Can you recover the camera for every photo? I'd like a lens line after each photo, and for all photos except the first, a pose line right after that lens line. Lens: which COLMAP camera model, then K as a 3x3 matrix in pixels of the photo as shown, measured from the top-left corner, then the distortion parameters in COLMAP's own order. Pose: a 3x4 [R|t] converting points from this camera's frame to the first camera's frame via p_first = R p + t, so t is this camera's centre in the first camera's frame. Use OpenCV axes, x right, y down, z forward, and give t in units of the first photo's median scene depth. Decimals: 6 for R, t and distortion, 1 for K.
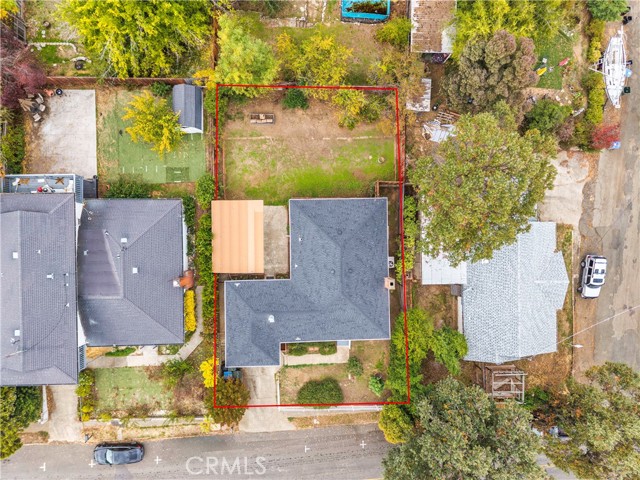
lens RADIAL K [[426.7, 0, 320.0], [0, 426.7, 240.0], [0, 0, 1]] dist [0.031929, -0.033135]
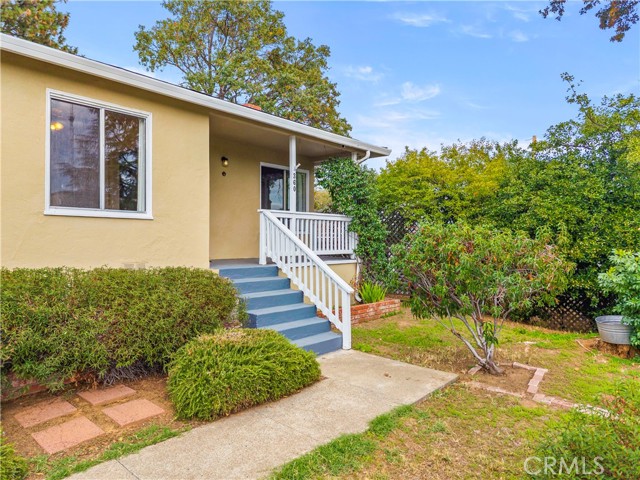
lens RADIAL K [[426.7, 0, 320.0], [0, 426.7, 240.0], [0, 0, 1]] dist [0.031929, -0.033135]
pose [[0.682150, -0.031464, 0.730535, -0.045720], [0.730724, -0.007184, -0.682635, 0.341729], [0.026727, 0.999479, 0.018092, 0.960649]]
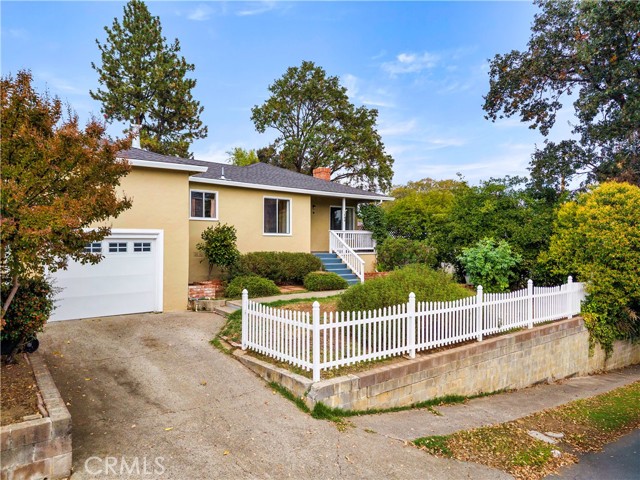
lens RADIAL K [[426.7, 0, 320.0], [0, 426.7, 240.0], [0, 0, 1]] dist [0.031929, -0.033135]
pose [[0.793486, -0.030840, 0.607807, -0.196826], [0.607934, -0.006148, -0.793964, 0.531467], [0.028223, 0.999505, 0.013870, 0.954128]]
